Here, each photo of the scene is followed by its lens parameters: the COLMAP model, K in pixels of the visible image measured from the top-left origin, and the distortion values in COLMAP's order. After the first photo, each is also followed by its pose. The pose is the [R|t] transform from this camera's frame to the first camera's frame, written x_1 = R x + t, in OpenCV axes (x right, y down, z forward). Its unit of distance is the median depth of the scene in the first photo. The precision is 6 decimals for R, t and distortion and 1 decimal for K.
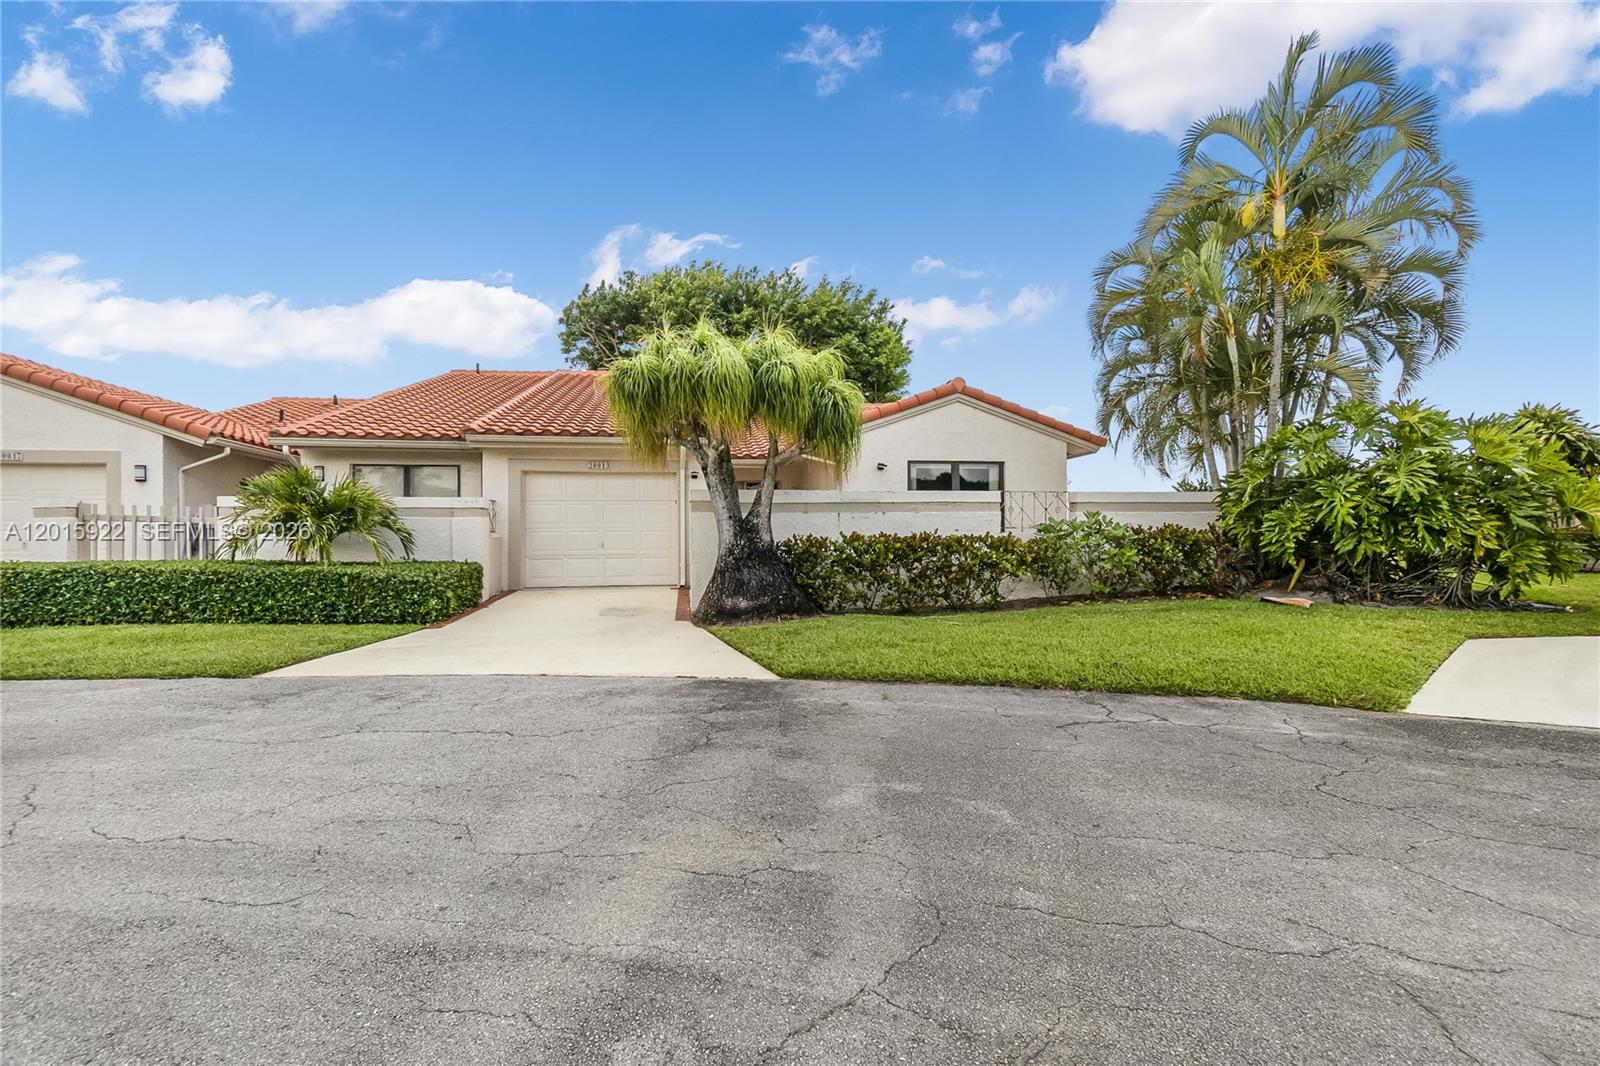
lens RADIAL K [[738.0, 0, 752.8], [0, 738.0, 526.5], [0, 0, 1]] dist [0.022929, 0.000071]
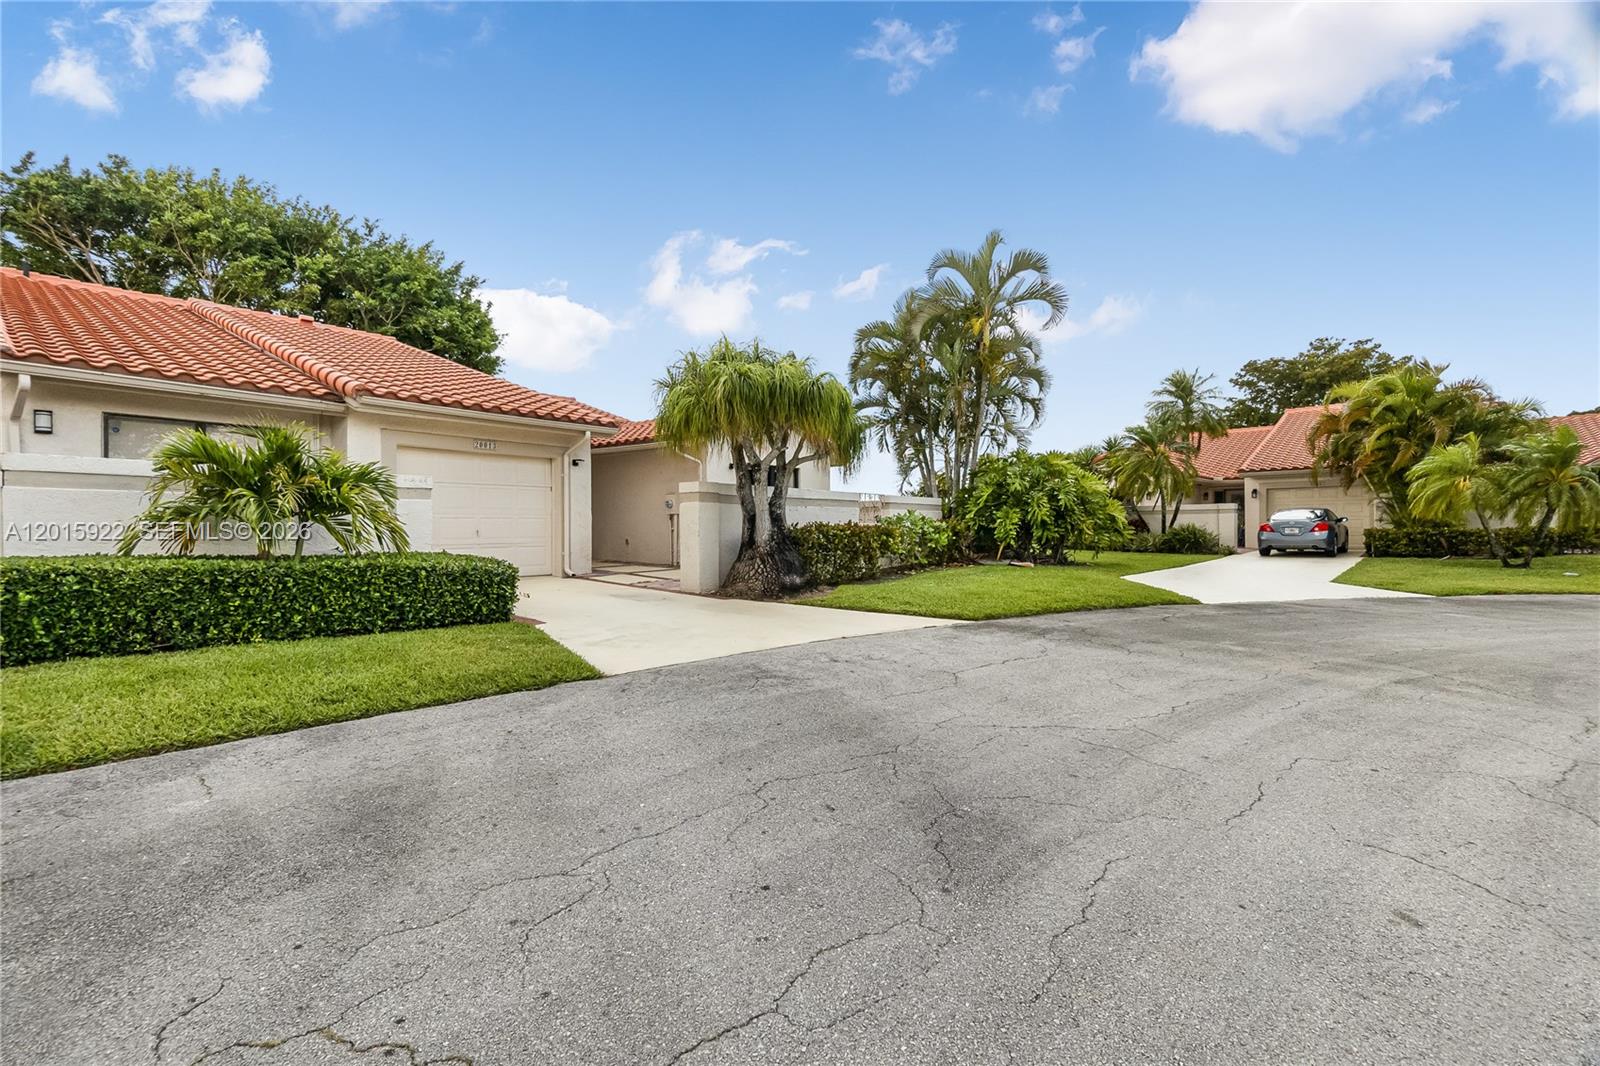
lens RADIAL K [[706.1, 0, 800.0], [0, 706.1, 533.0], [0, 0, 1]] dist [-0.003751, -0.000618]
pose [[0.729805, -0.003439, 0.683646, -0.612331], [-0.013837, 0.999708, 0.019800, 0.003732], [-0.683515, -0.023910, 0.729545, 0.121677]]
